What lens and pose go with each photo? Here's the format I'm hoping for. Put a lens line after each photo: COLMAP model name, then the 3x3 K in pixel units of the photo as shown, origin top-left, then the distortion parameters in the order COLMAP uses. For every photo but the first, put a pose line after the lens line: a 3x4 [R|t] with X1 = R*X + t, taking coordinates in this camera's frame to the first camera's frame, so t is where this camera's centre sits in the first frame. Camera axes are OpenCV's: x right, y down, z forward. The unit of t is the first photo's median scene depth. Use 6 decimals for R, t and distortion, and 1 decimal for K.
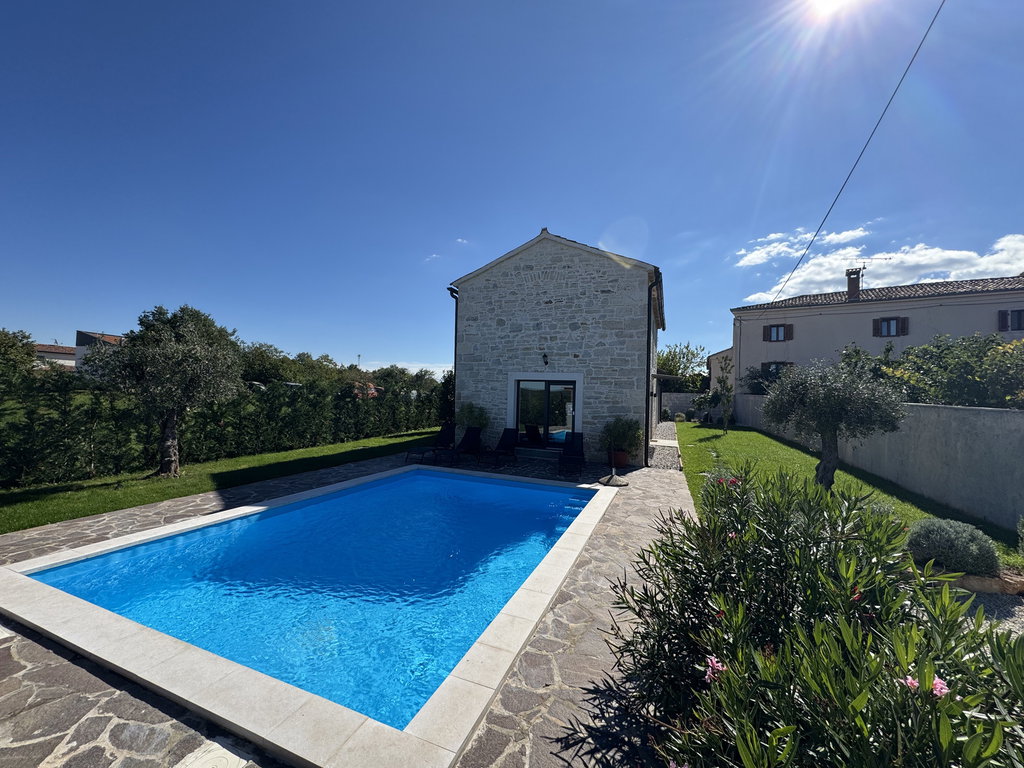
lens RADIAL K [[407.2, 0, 513.1], [0, 407.2, 383.3], [0, 0, 1]] dist [-0.002912, 0.000970]
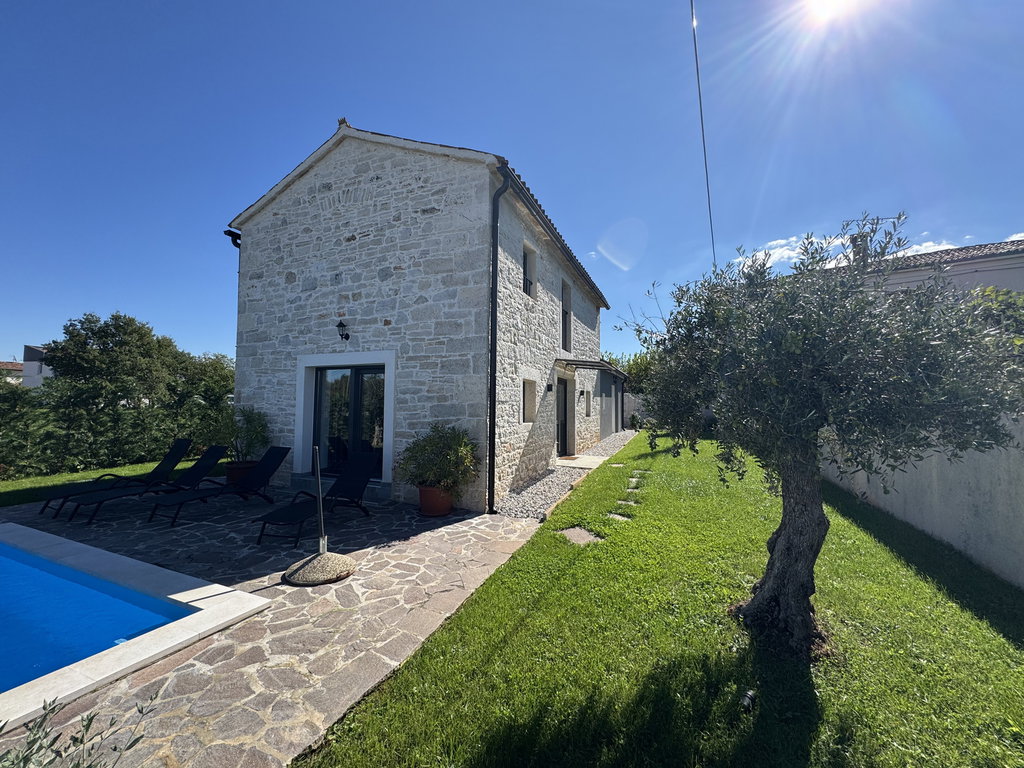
lens RADIAL K [[407.2, 0, 513.2], [0, 407.2, 384.9], [0, 0, 1]] dist [-0.002912, 0.000970]
pose [[0.999526, -0.023523, -0.019881, 0.342368], [0.023092, 0.999499, -0.021642, 0.040472], [0.020380, 0.021172, 0.999568, 0.403097]]
